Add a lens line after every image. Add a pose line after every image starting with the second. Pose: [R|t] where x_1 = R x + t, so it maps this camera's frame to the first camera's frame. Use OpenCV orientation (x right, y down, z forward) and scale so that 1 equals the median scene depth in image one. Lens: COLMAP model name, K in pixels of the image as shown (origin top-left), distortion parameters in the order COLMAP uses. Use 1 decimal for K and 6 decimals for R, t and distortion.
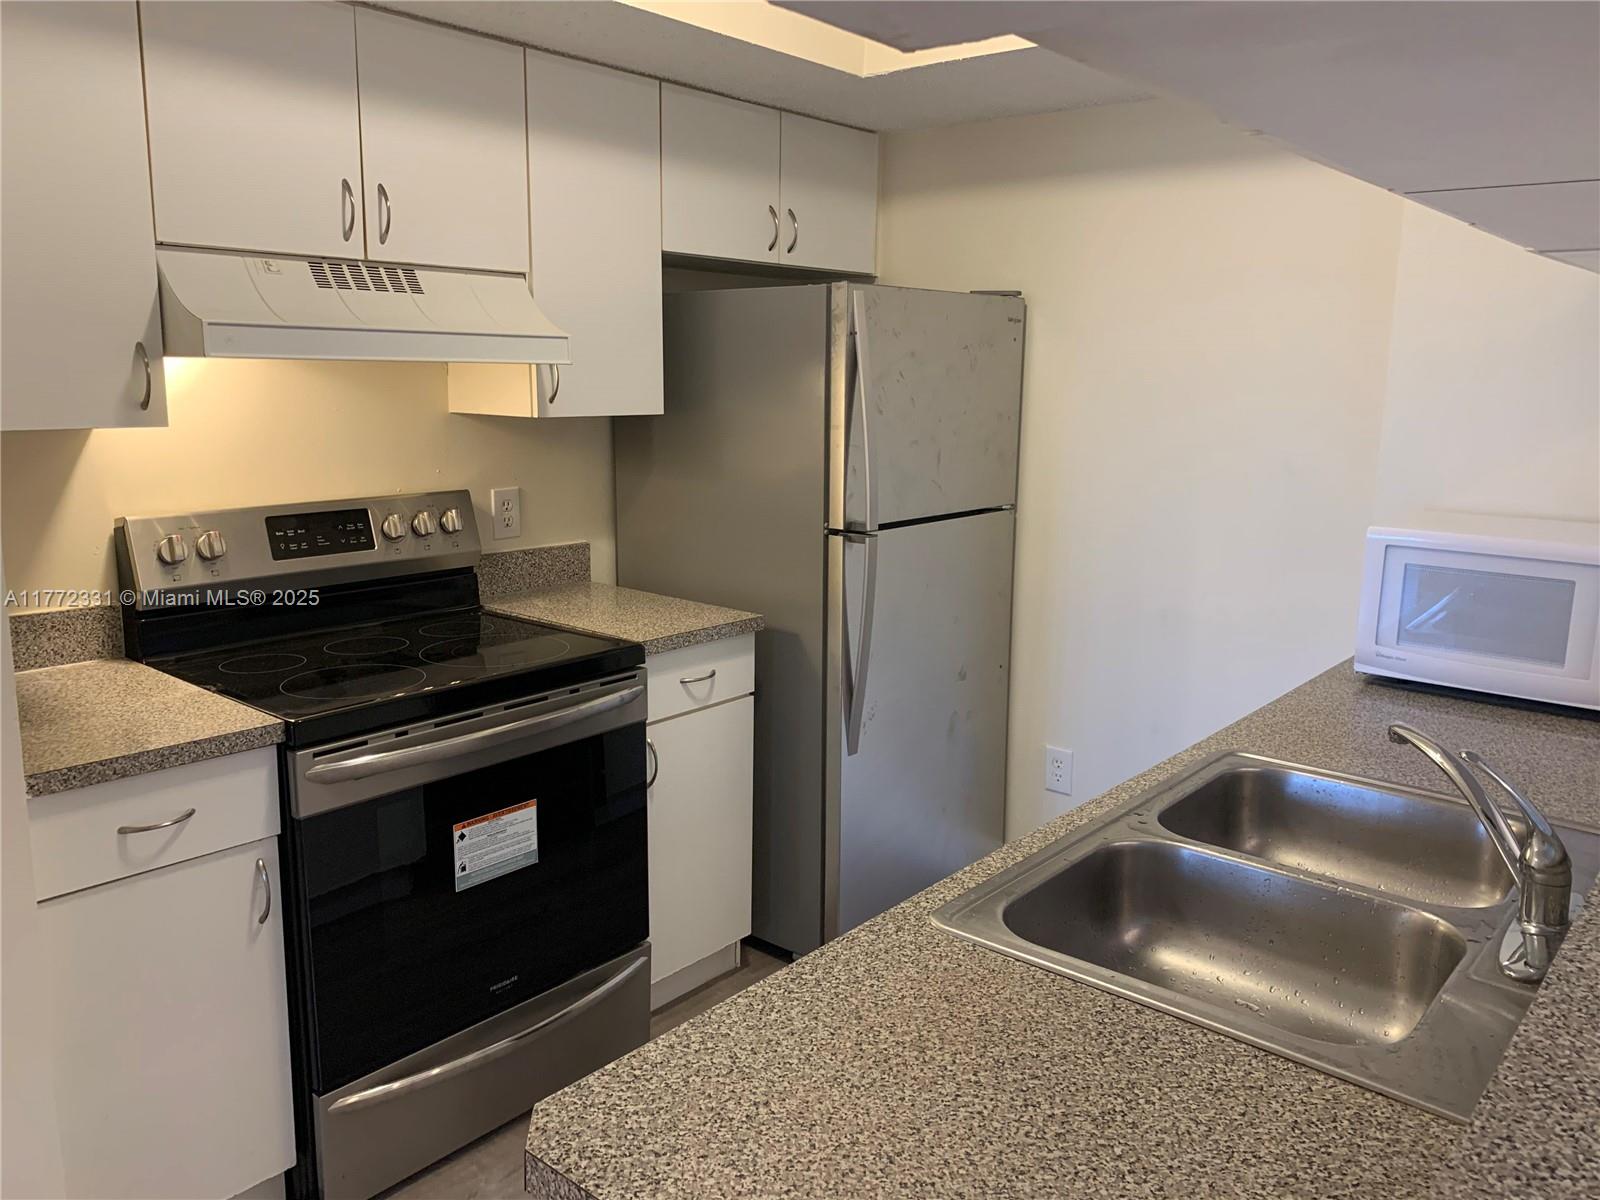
lens RADIAL K [[1205.1, 0, 784.8], [0, 1205.1, 587.0], [0, 0, 1]] dist [0.016026, -0.029157]
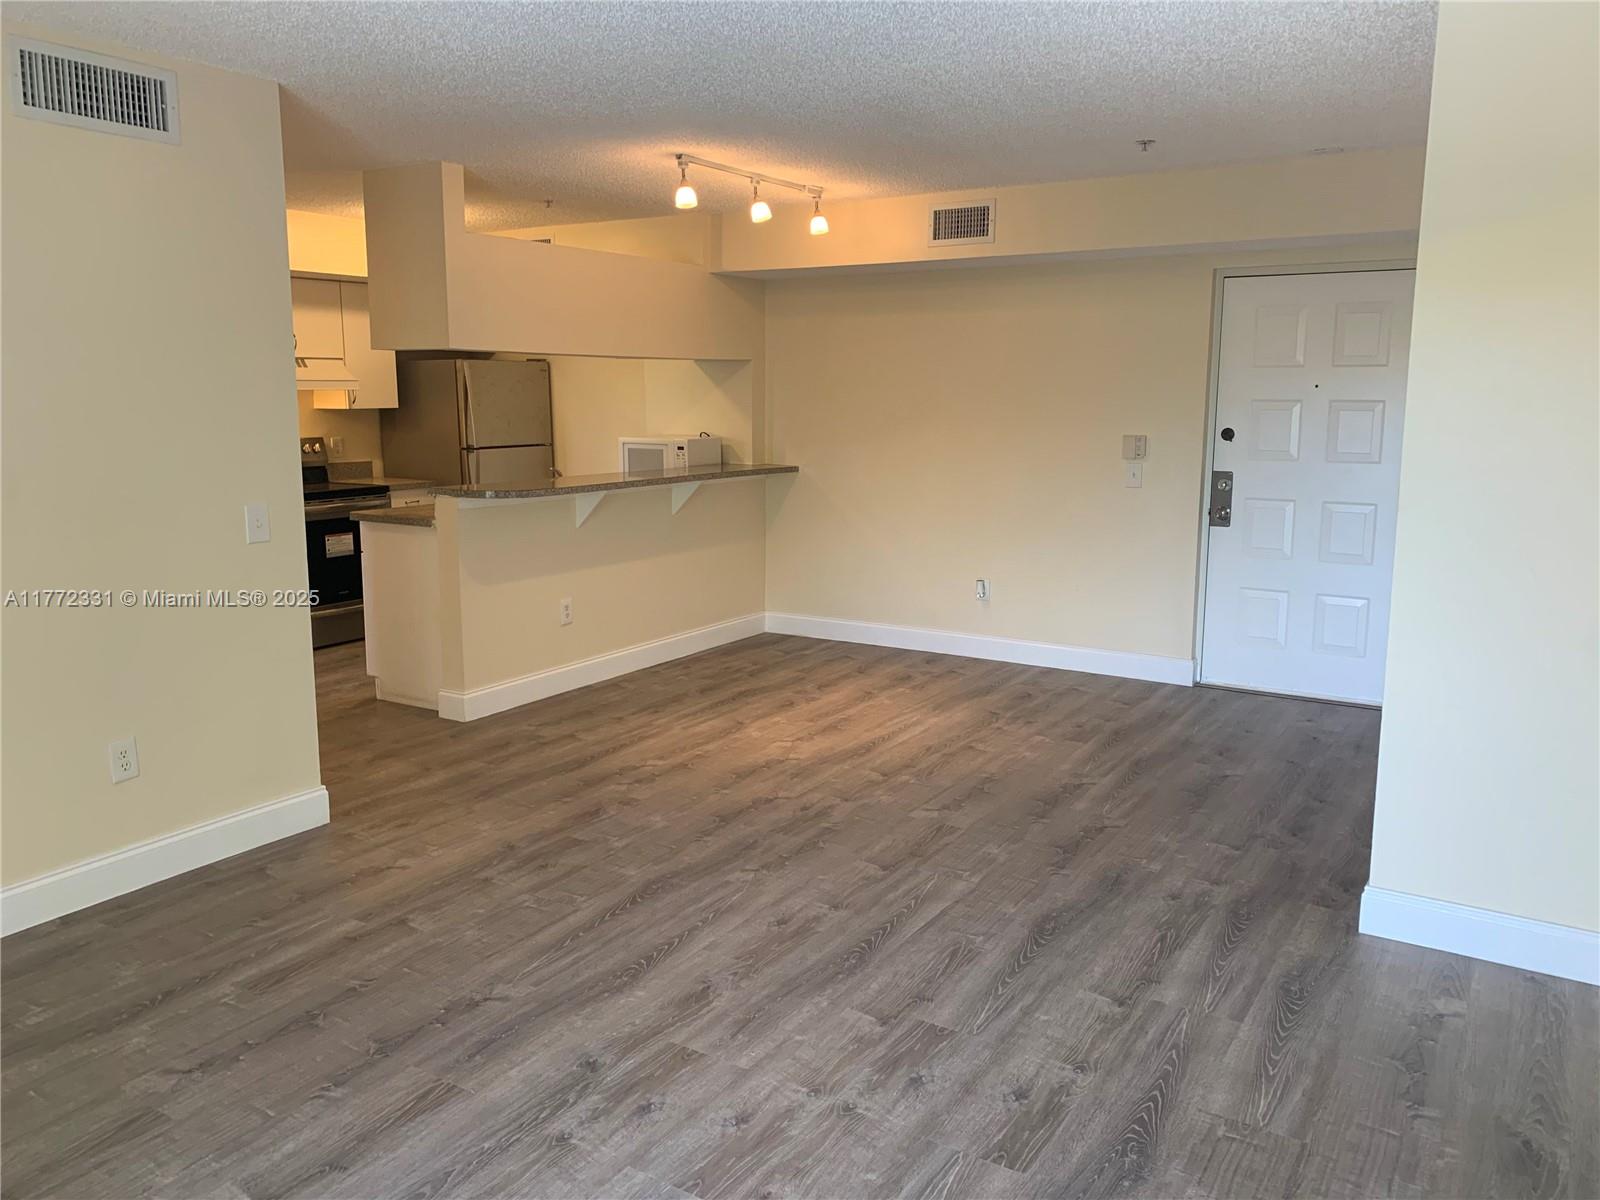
lens RADIAL K [[1205.1, 0, 816.4], [0, 1205.1, 588.3], [0, 0, 1]] dist [0.016026, -0.029157]
pose [[0.986332, -0.036822, 0.160605, 0.433380], [0.039015, 0.999183, -0.010519, 0.376268], [-0.160086, 0.016641, 0.986963, -2.093461]]
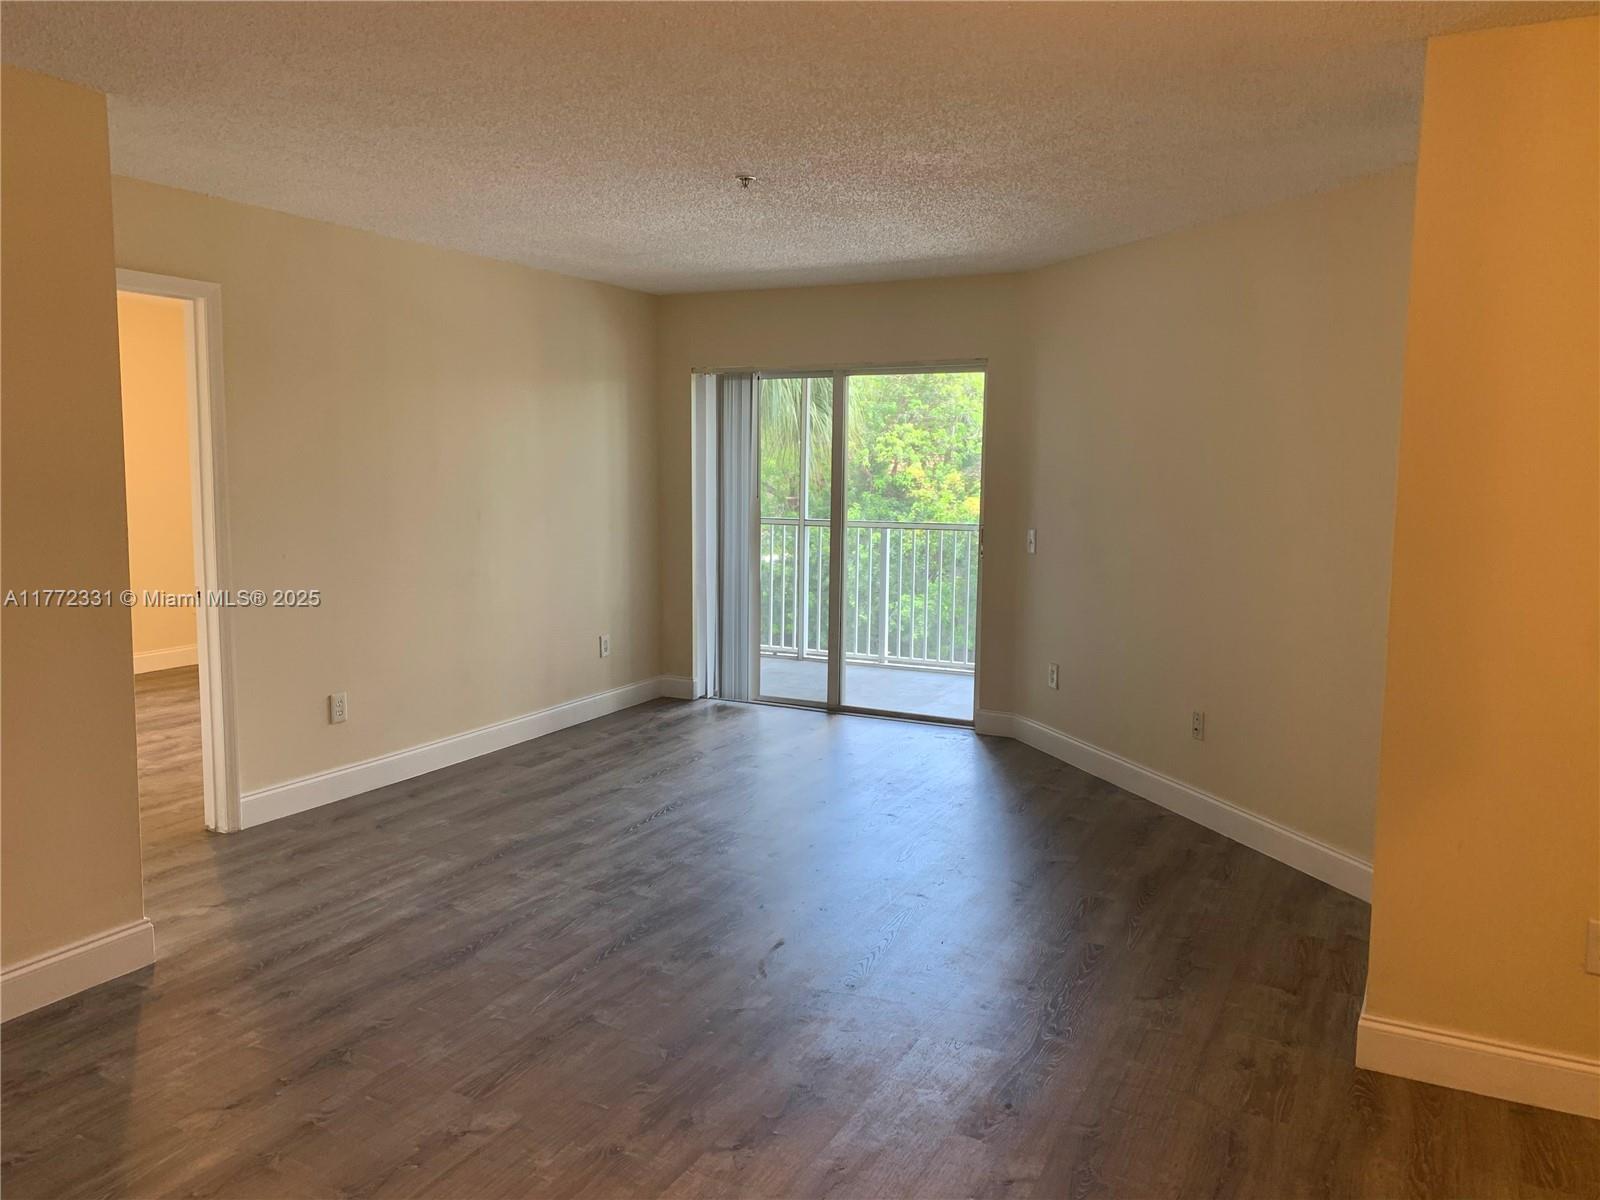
lens RADIAL K [[1205.1, 0, 808.6], [0, 1205.1, 603.5], [0, 0, 1]] dist [0.016026, -0.029157]
pose [[-0.967155, 0.009018, -0.254029, 0.855135], [-0.067081, 0.954887, 0.289295, -0.099741], [0.245178, 0.296834, -0.922918, 0.561614]]
